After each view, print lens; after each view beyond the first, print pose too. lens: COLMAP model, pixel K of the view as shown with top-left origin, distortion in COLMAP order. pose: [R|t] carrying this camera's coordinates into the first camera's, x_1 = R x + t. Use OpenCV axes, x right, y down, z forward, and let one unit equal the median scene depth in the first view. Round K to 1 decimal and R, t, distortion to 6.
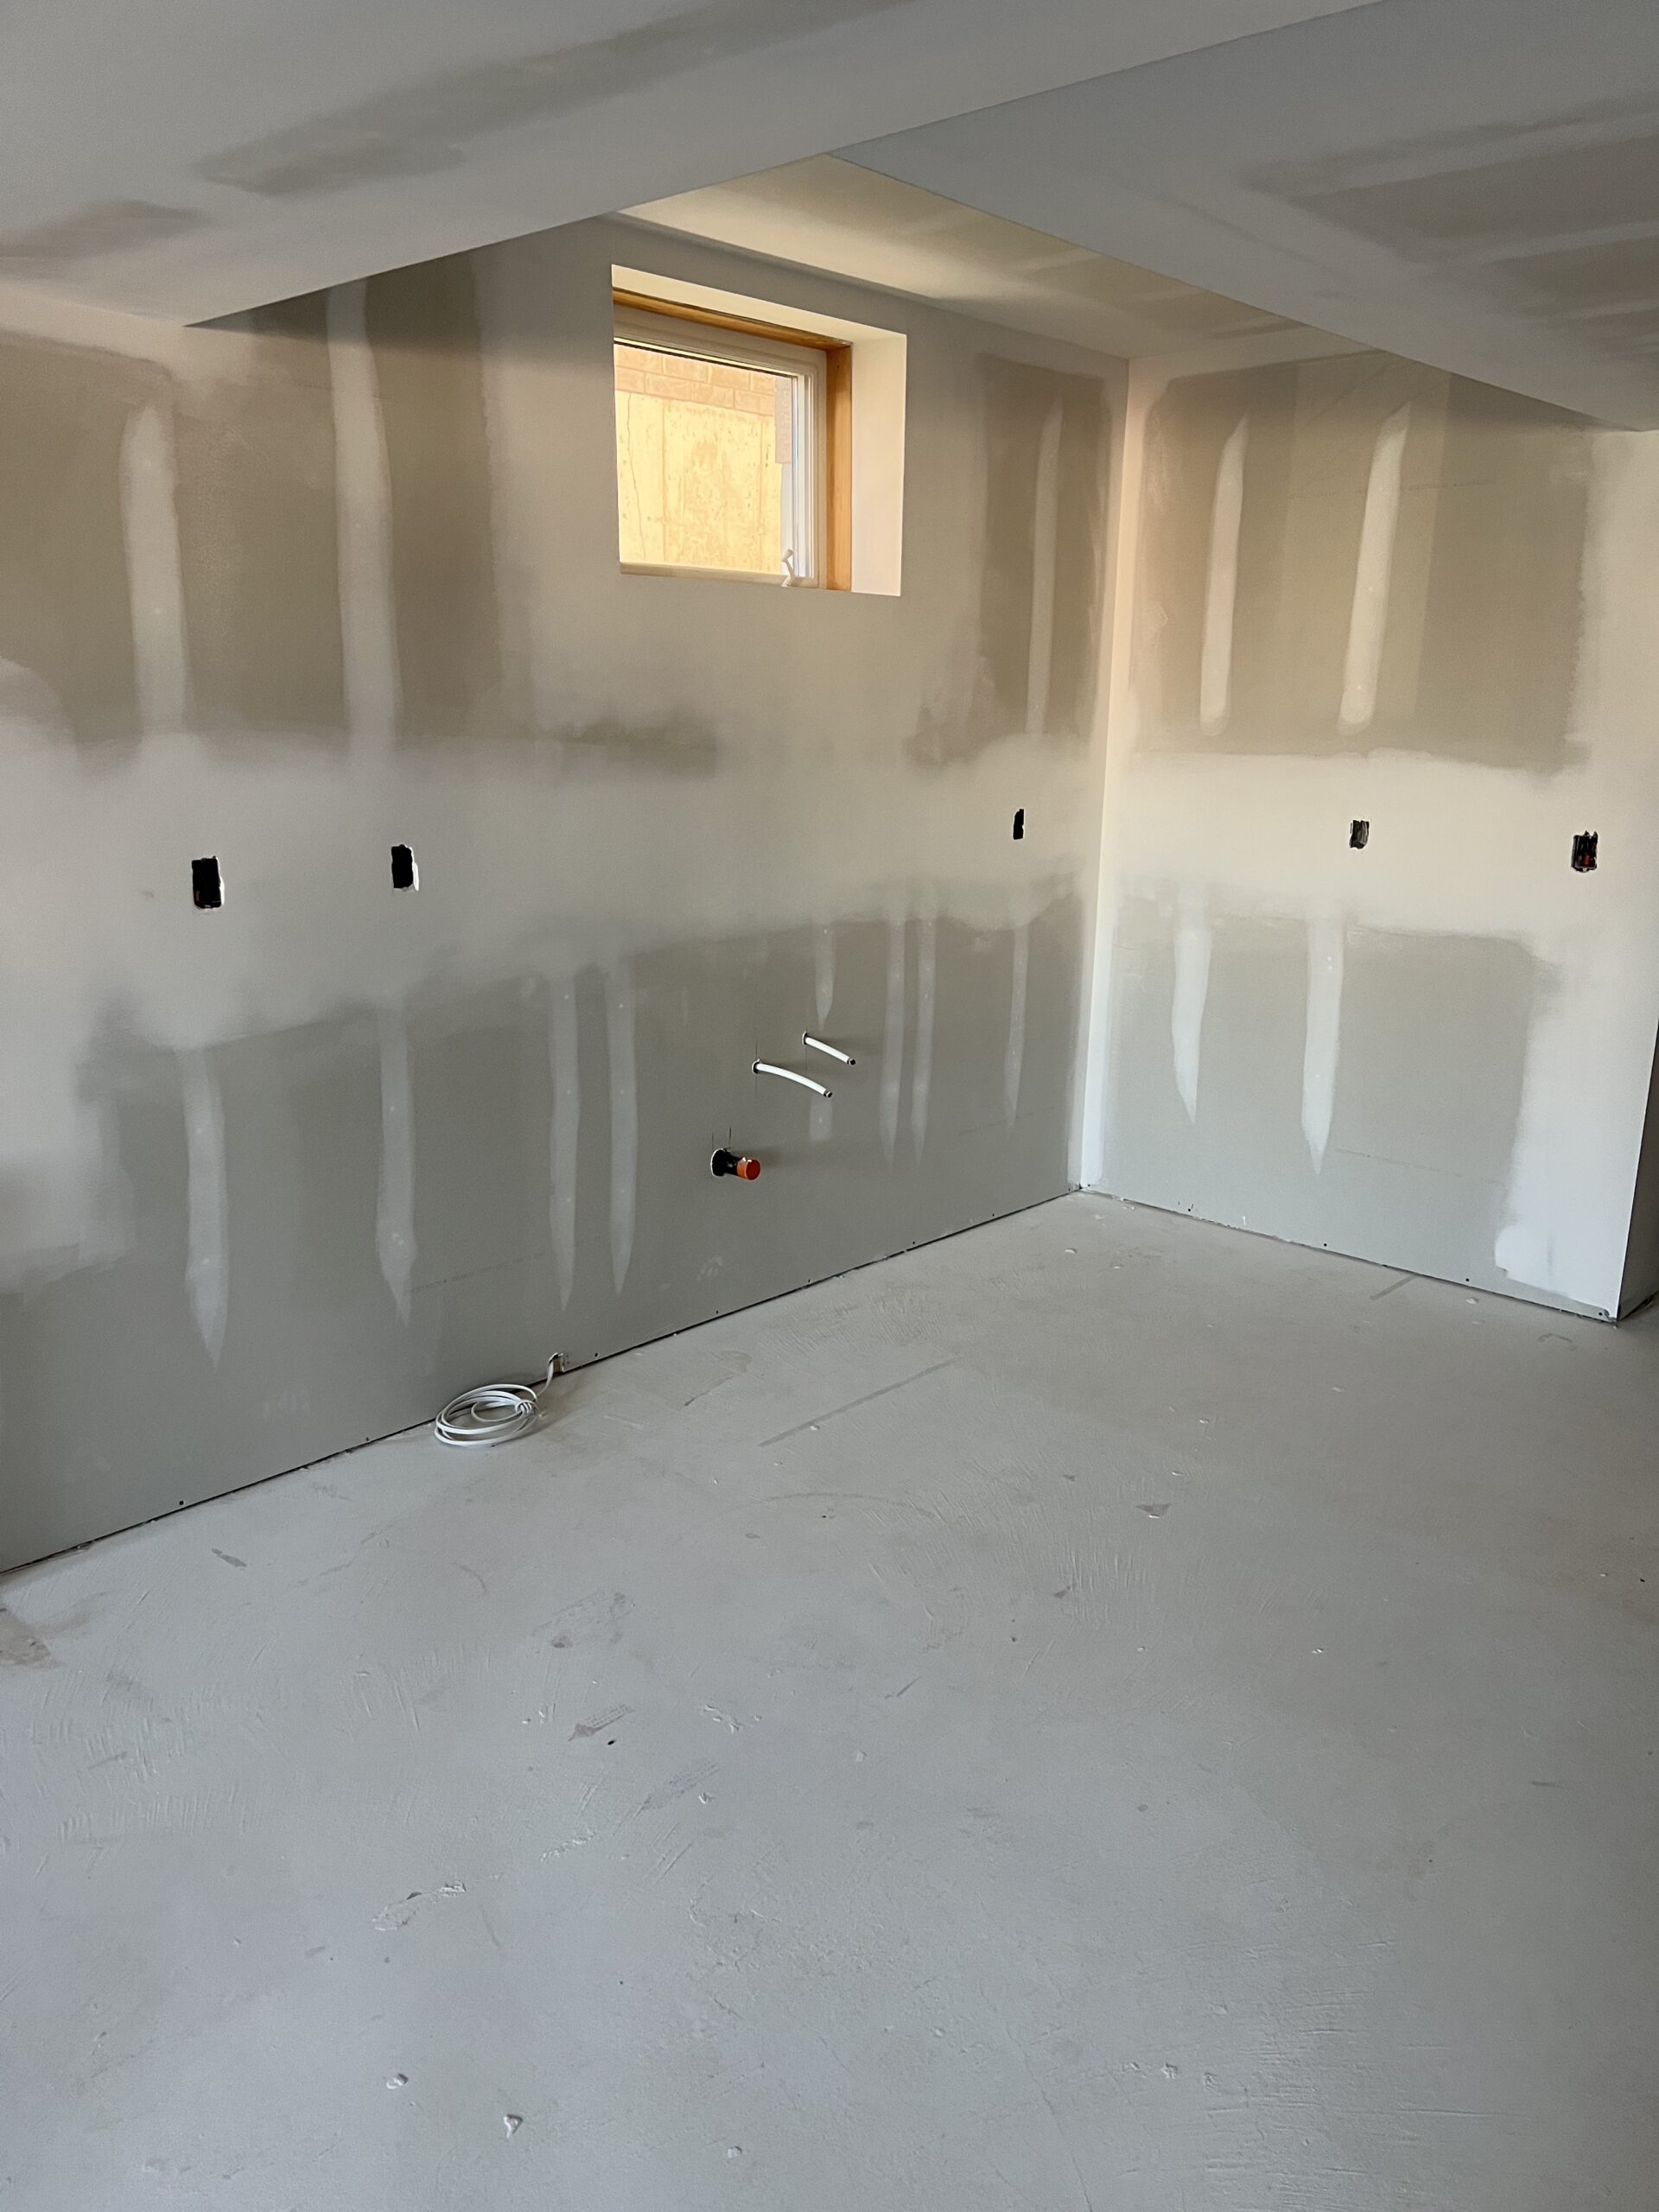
lens RADIAL K [[1669.5, 0, 834.3], [0, 1669.5, 1124.0], [0, 0, 1]] dist [0.054665, -0.030877]
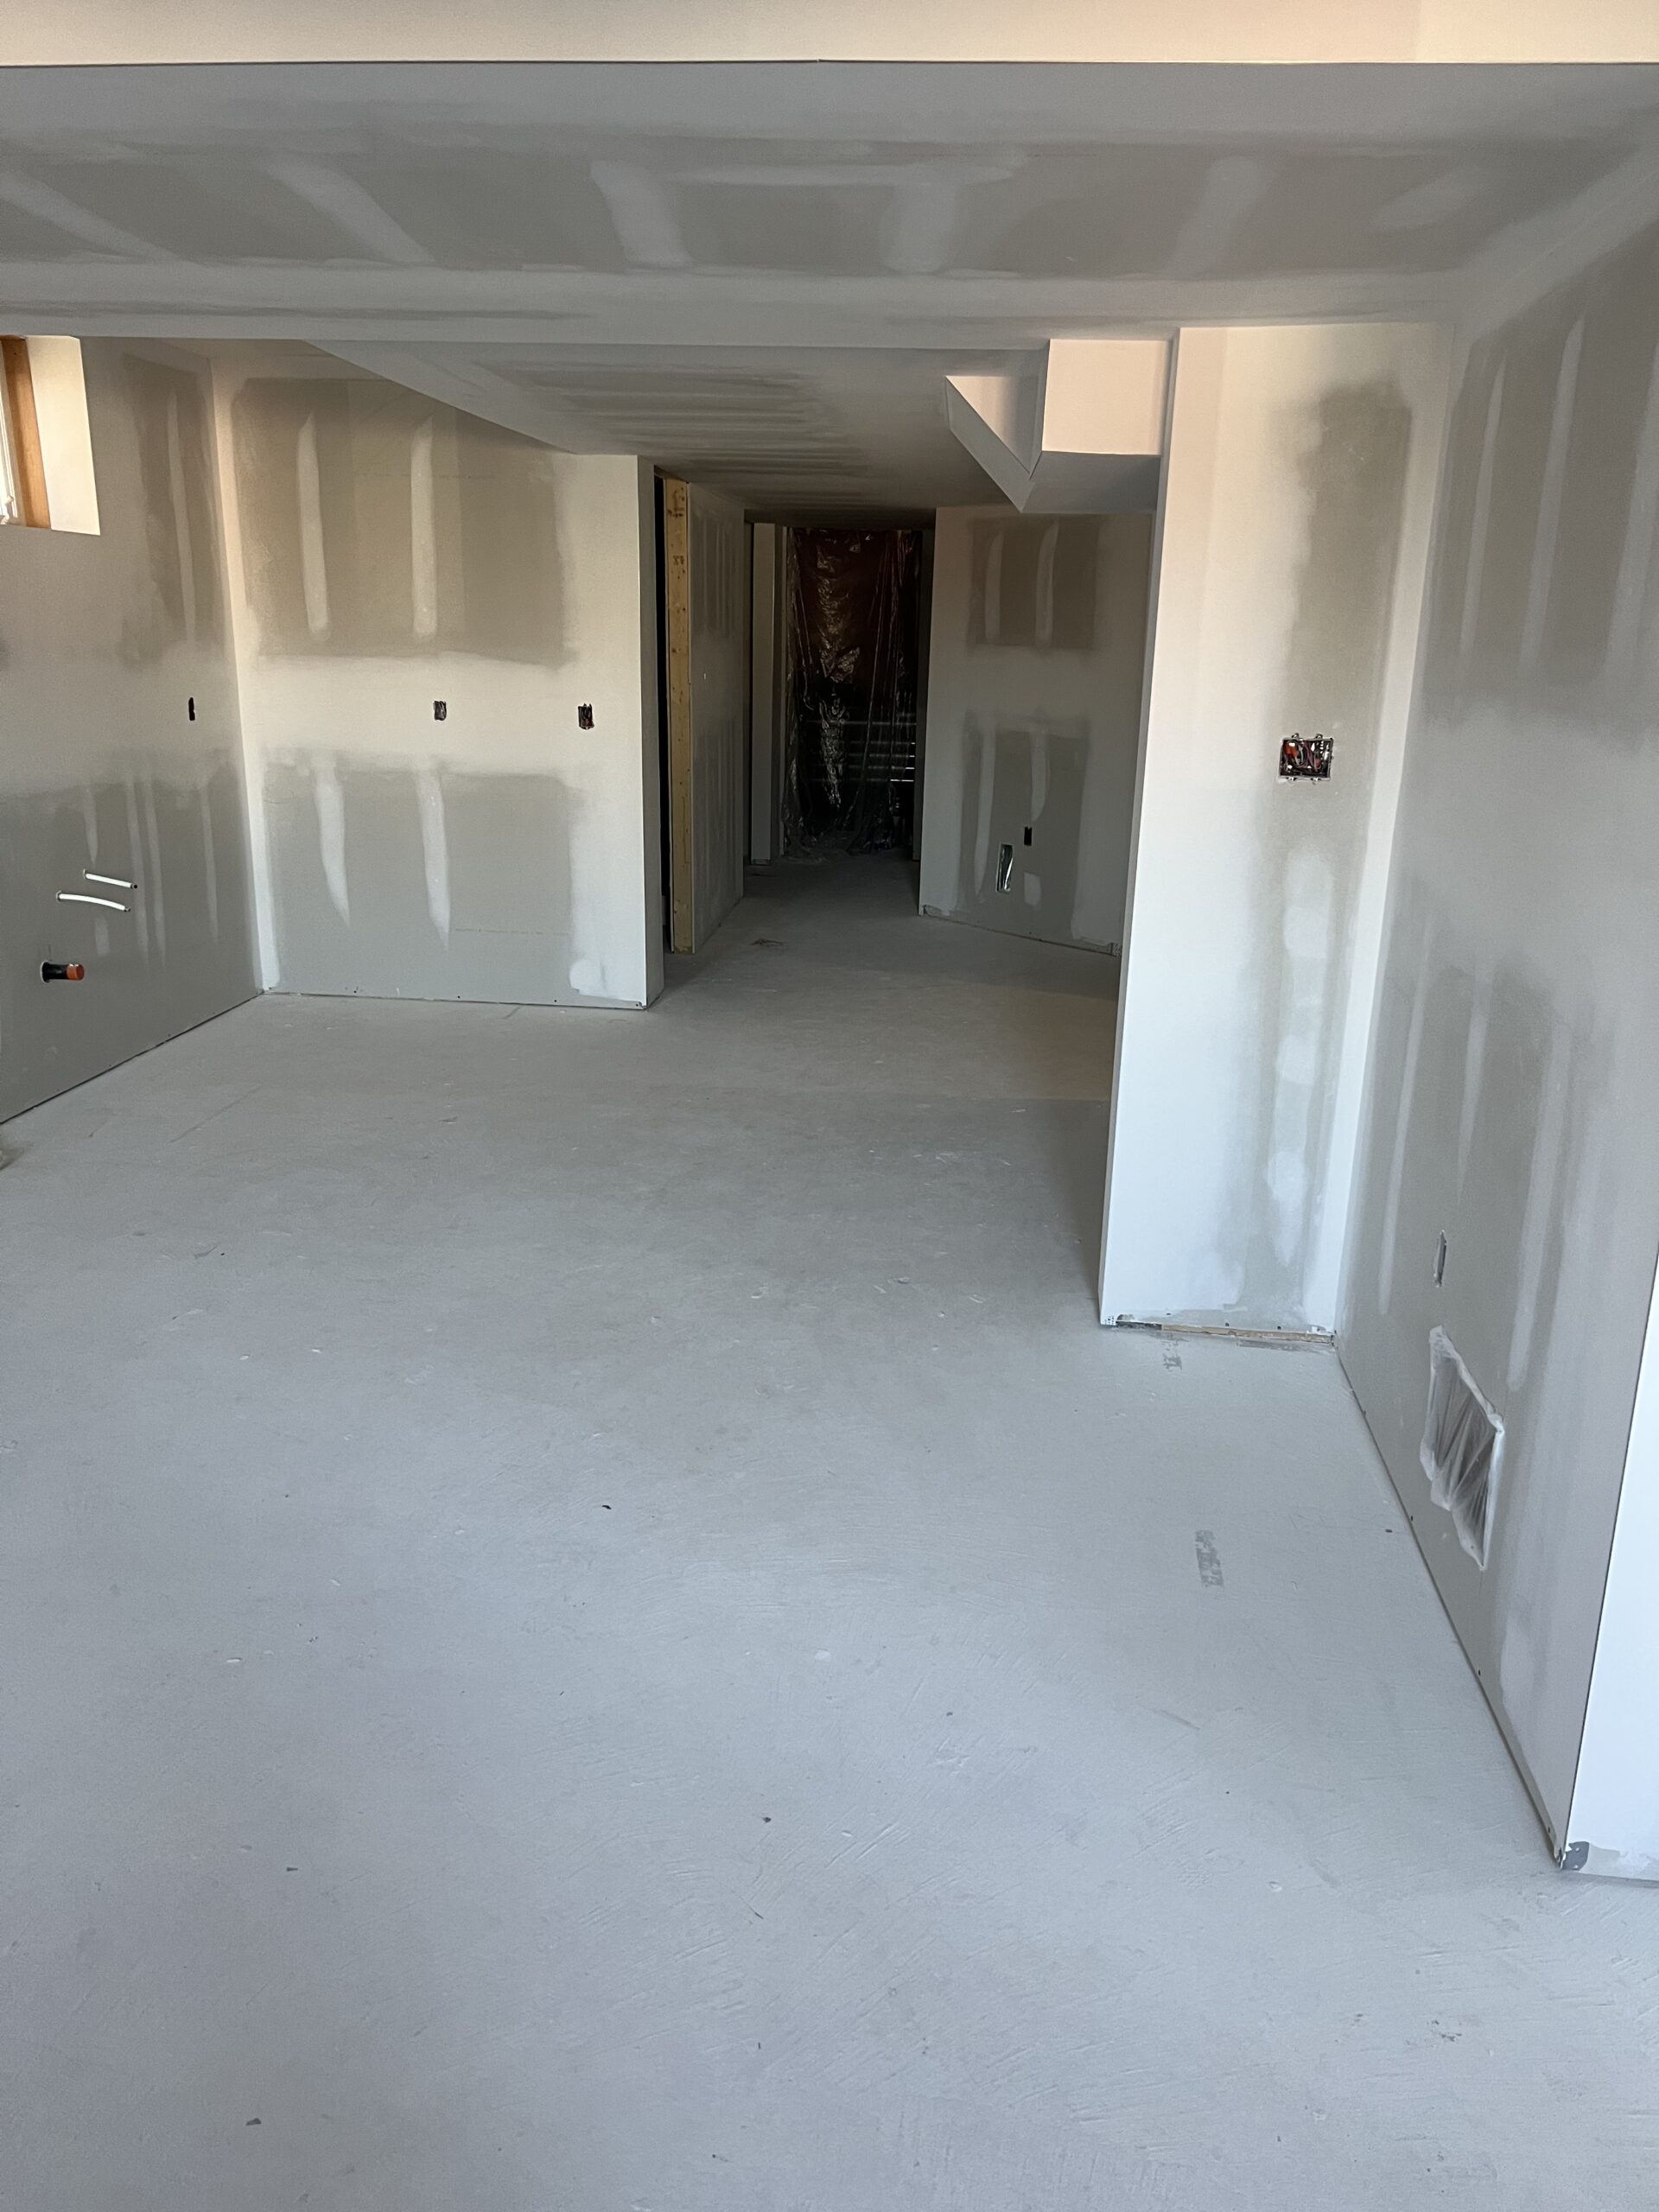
lens RADIAL K [[1669.5, 0, 852.5], [0, 1669.5, 1088.2], [0, 0, 1]] dist [0.054665, -0.030877]
pose [[0.784495, -0.165254, 0.597712, -0.337516], [0.147982, 0.985882, 0.078349, 0.091623], [-0.602220, 0.026987, 0.797874, -0.379866]]
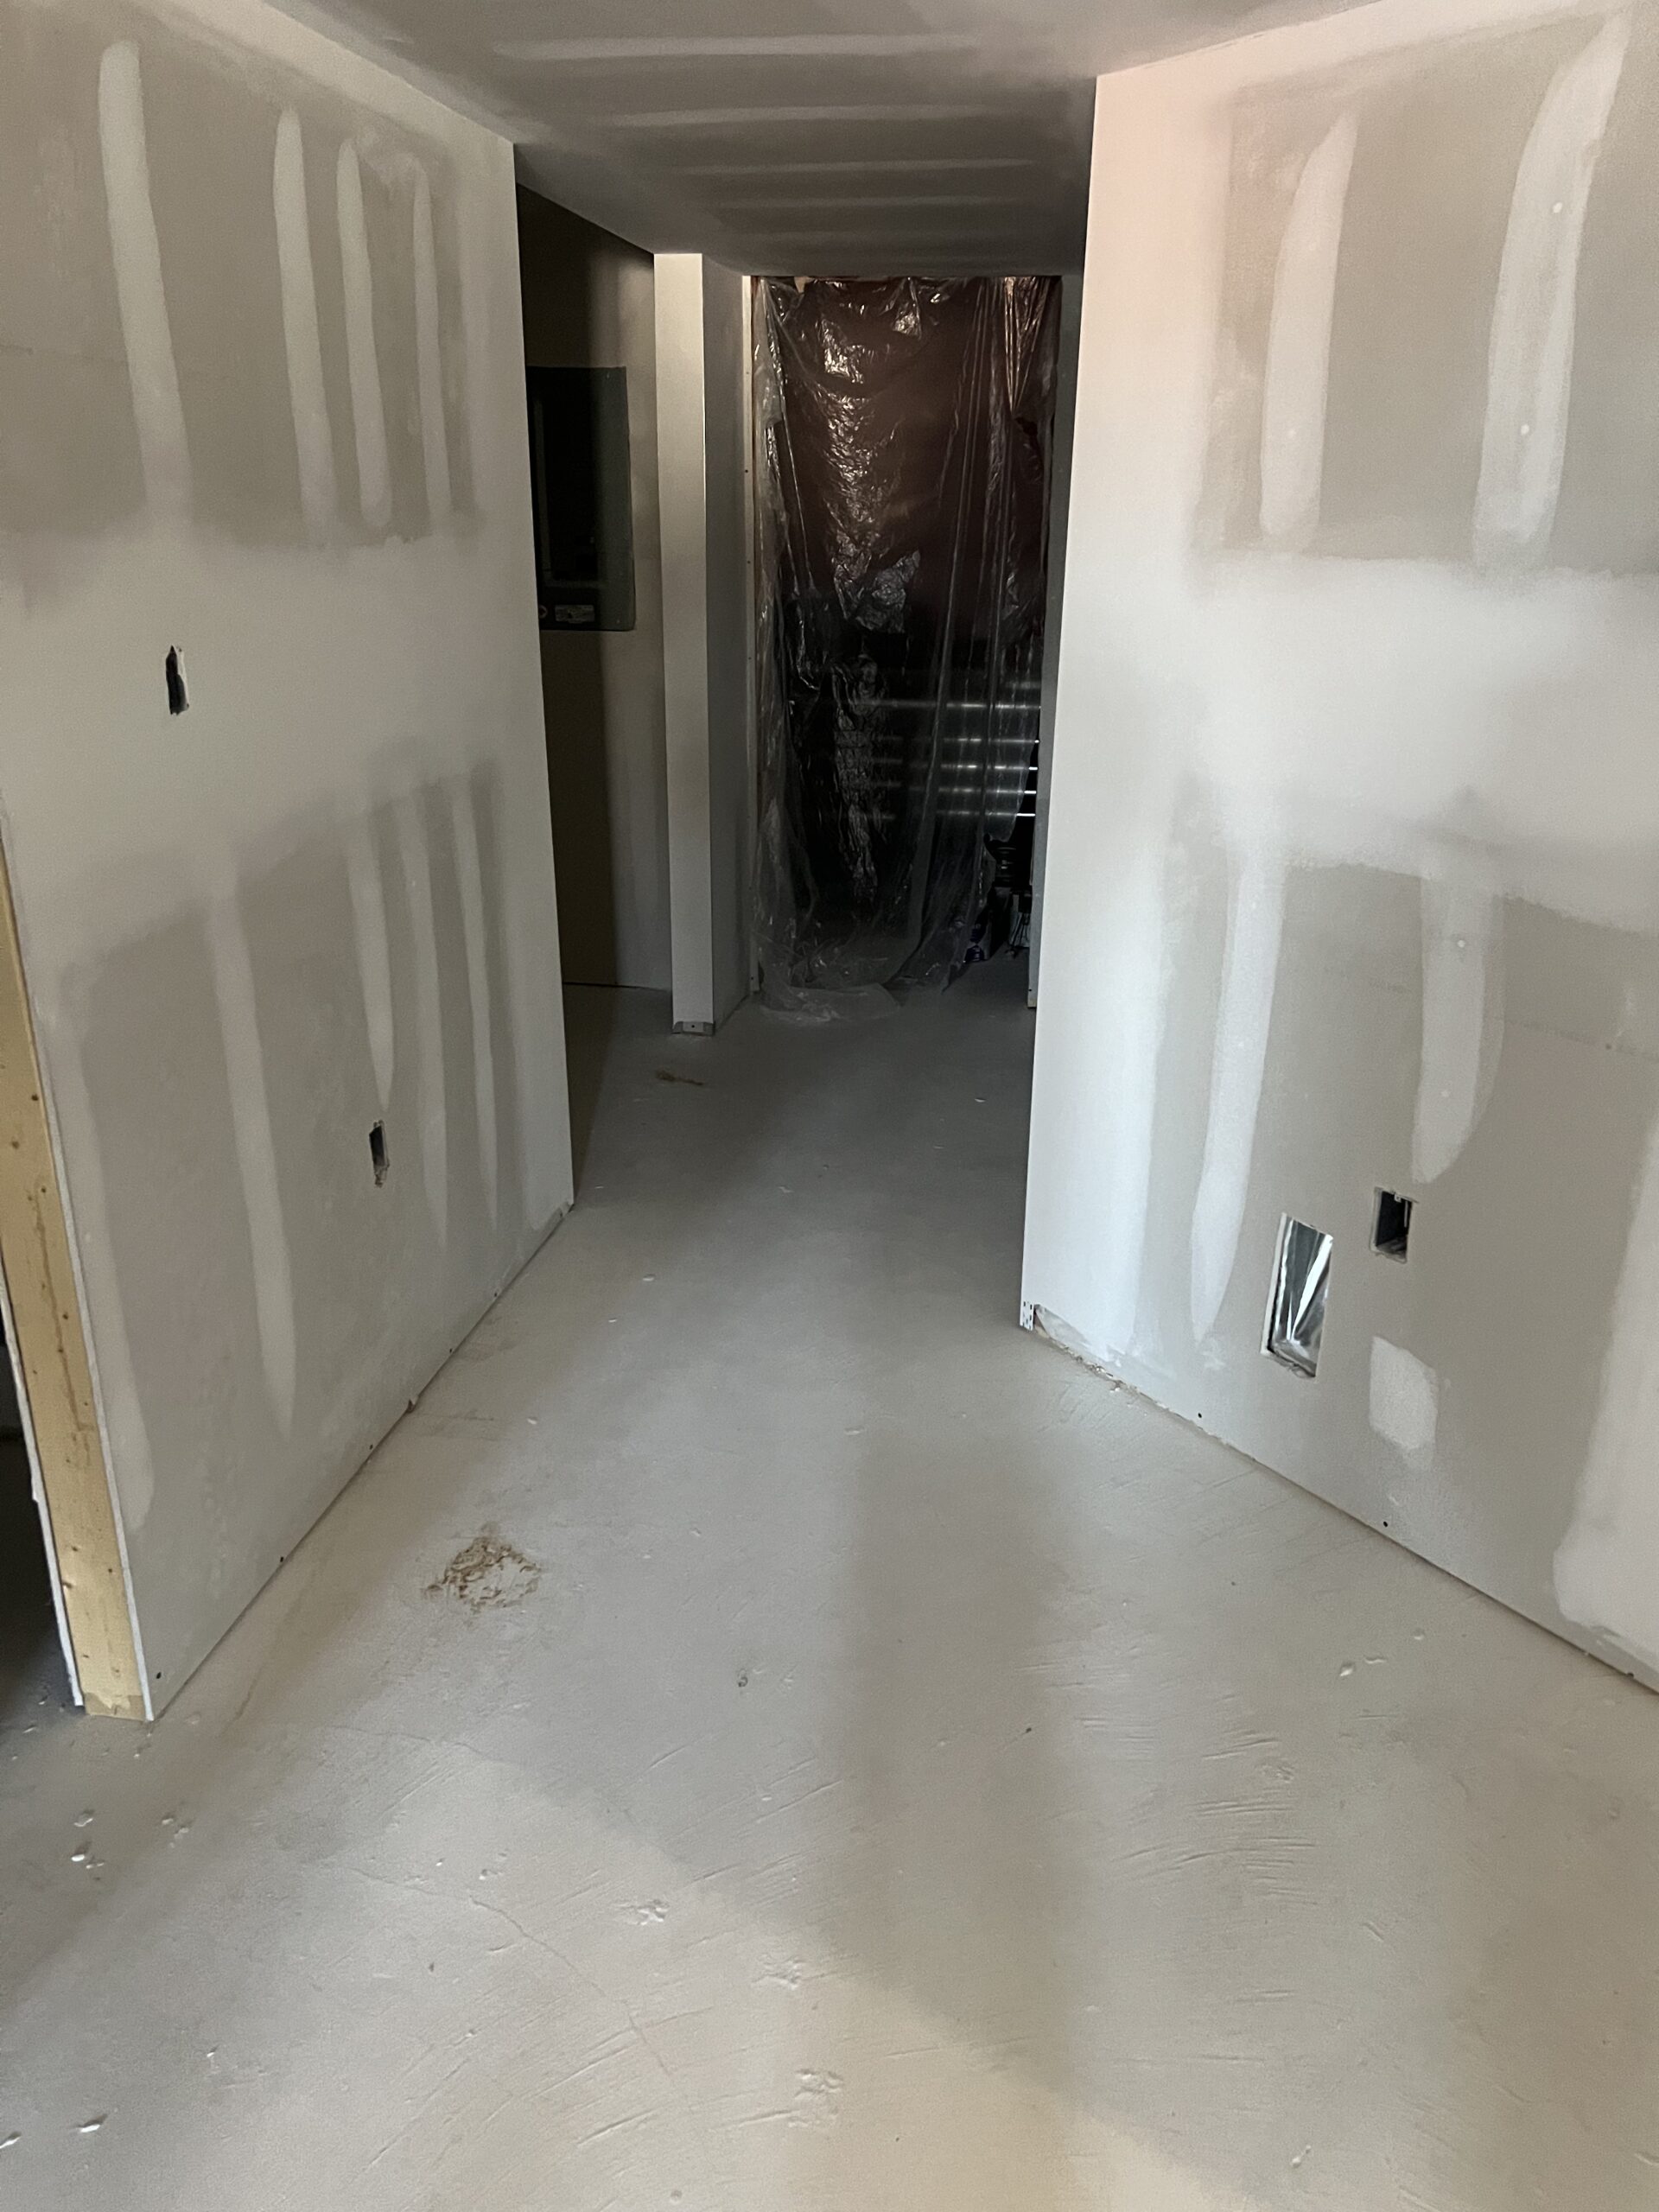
lens RADIAL K [[1669.5, 0, 806.5], [0, 1669.5, 1128.0], [0, 0, 1]] dist [0.054665, -0.030877]
pose [[0.845071, -0.199601, 0.495999, 0.339910], [0.146915, 0.978680, 0.143531, -0.089719], [-0.514073, -0.048424, 0.856378, 0.377725]]
